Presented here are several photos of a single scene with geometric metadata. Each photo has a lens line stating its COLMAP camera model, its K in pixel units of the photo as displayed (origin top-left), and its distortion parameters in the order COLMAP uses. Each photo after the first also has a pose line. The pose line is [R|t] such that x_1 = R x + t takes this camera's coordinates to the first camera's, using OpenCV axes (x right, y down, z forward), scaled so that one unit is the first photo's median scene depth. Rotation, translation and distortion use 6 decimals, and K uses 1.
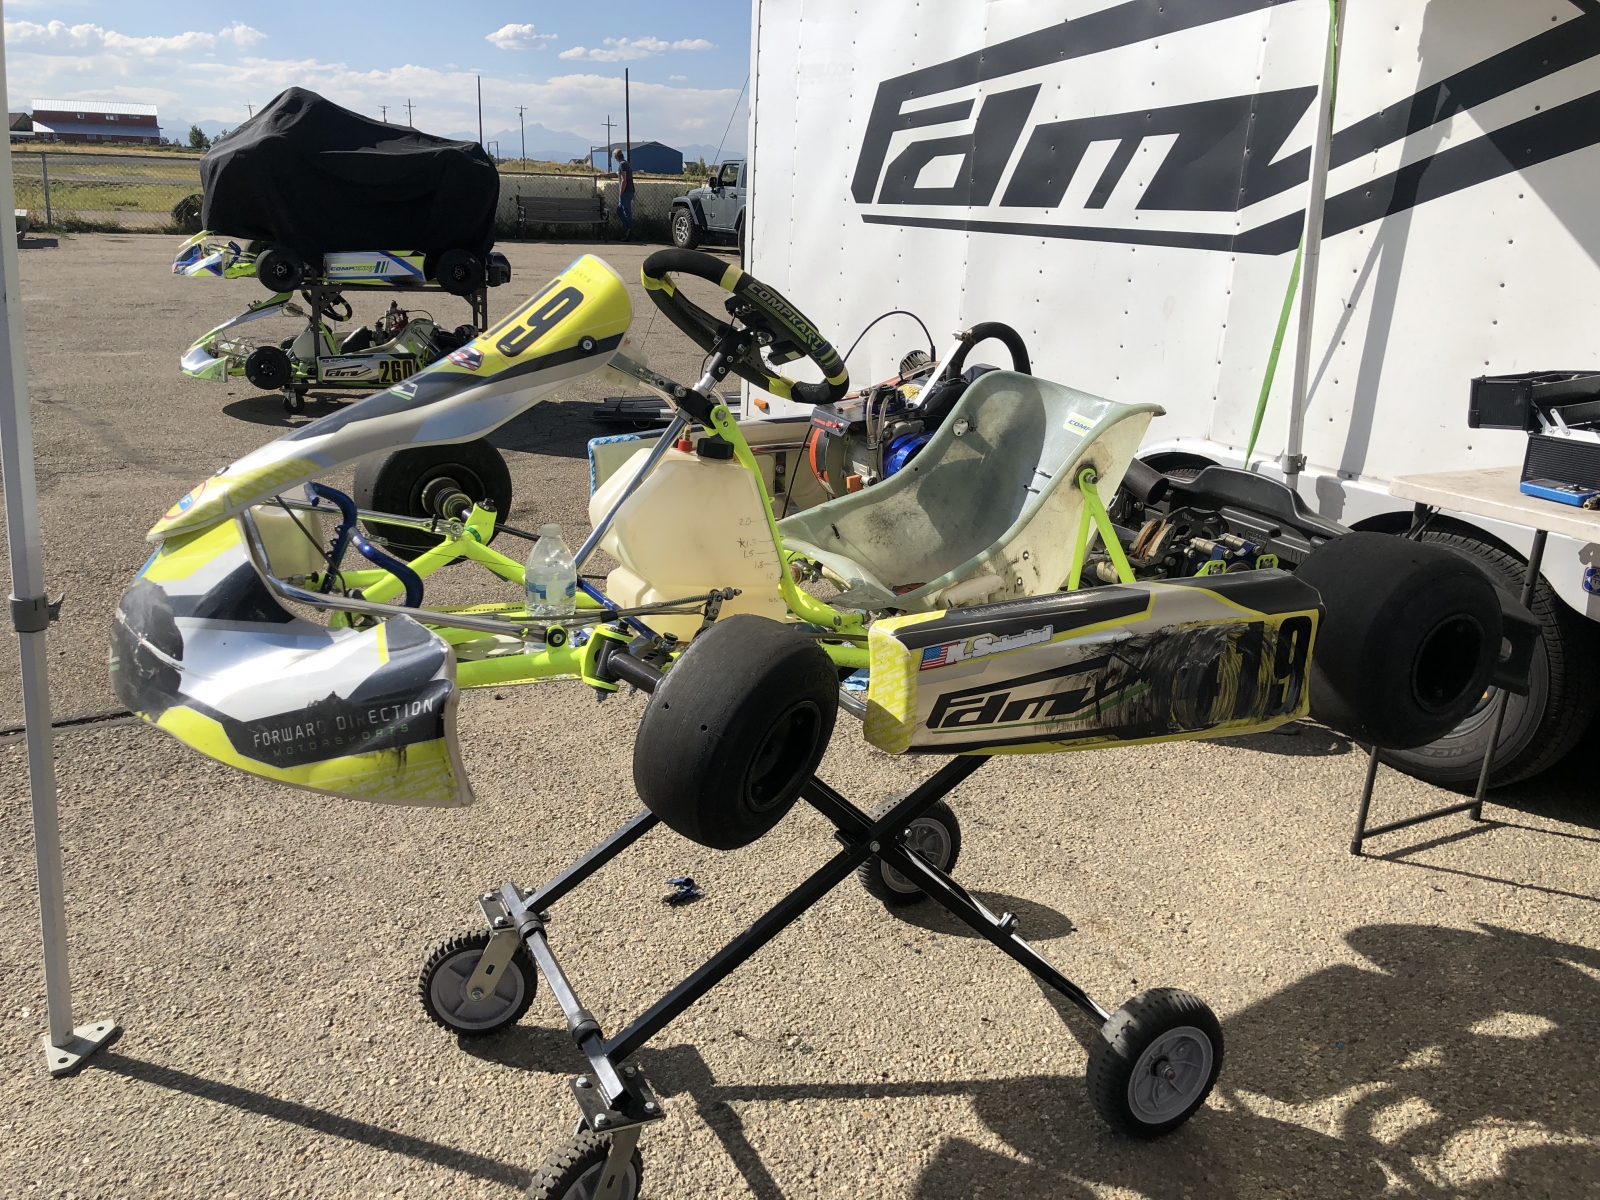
lens RADIAL K [[1268.8, 0, 800.0], [0, 1268.8, 600.0], [0, 0, 1]] dist [0.015790, 0.001231]
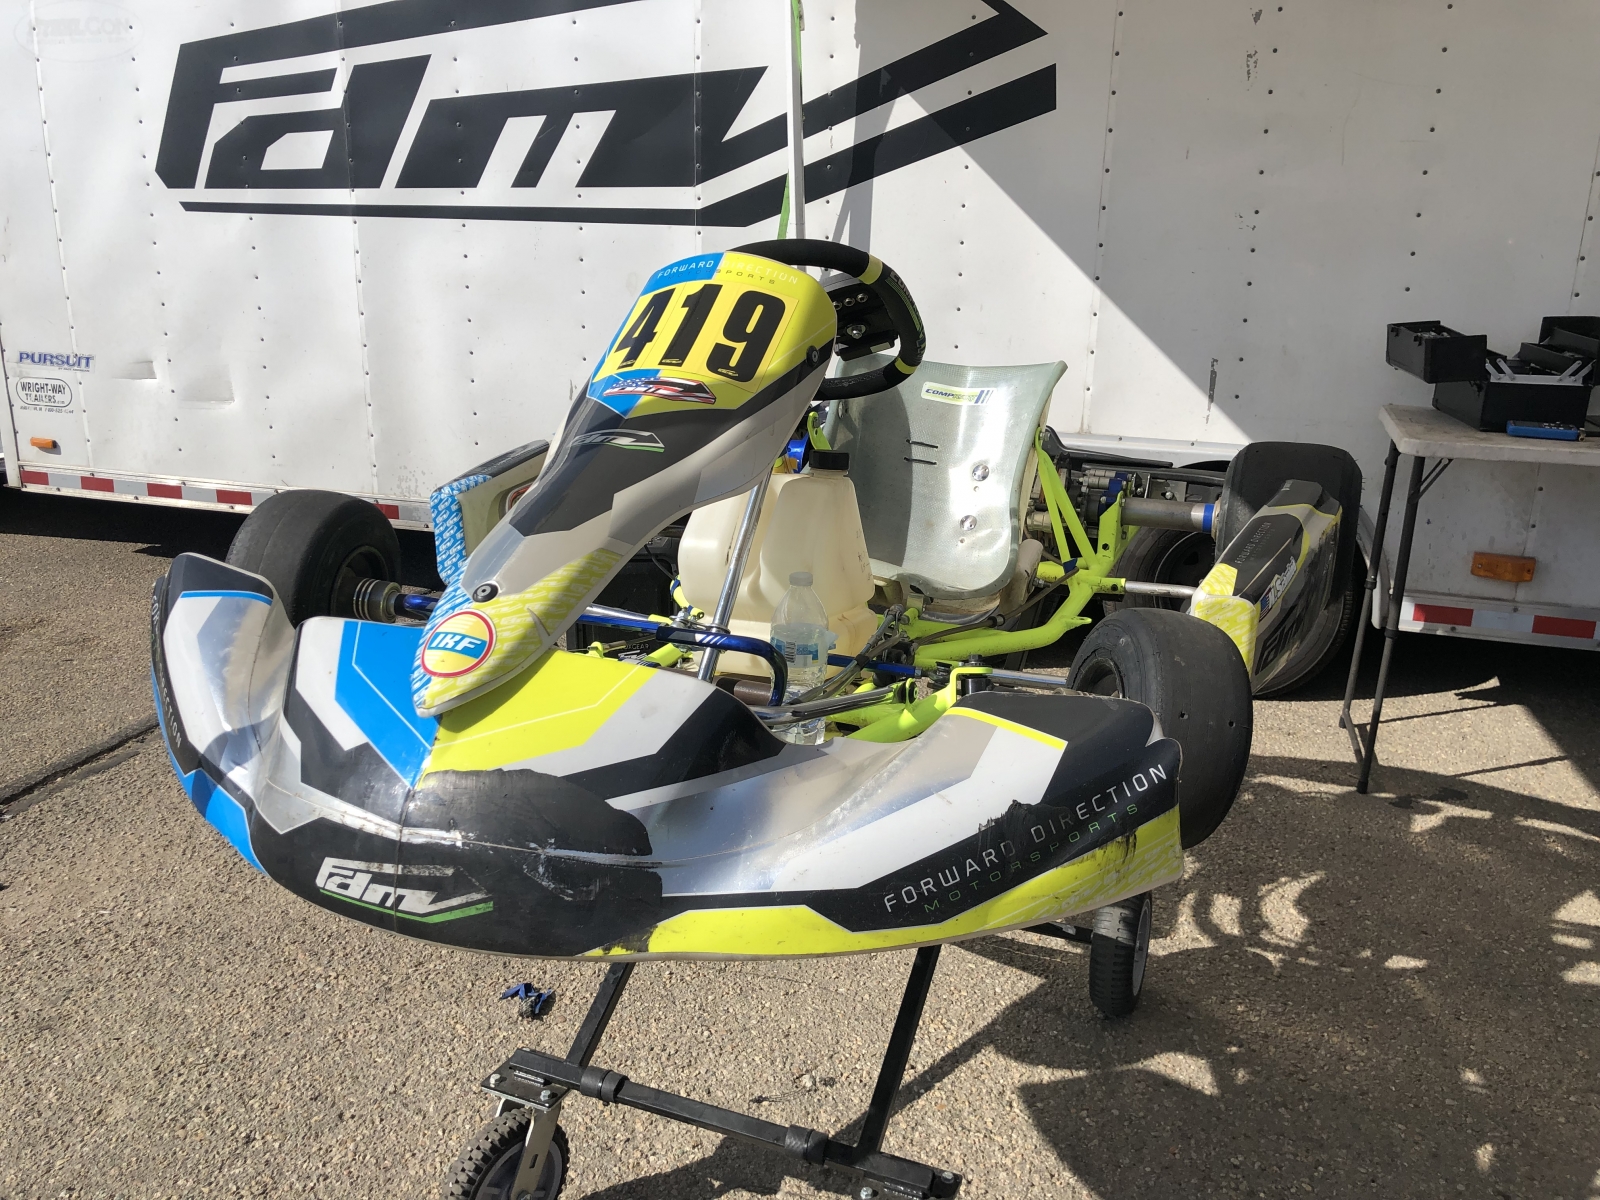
lens RADIAL K [[1283.0, 0, 800.0], [0, 1283.0, 600.0], [0, 0, 1]] dist [0.006614, -0.003261]
pose [[0.765463, -0.221920, 0.604002, -0.299556], [0.213759, 0.973040, 0.086609, -0.048686], [-0.606938, 0.062815, 0.792263, 0.137512]]
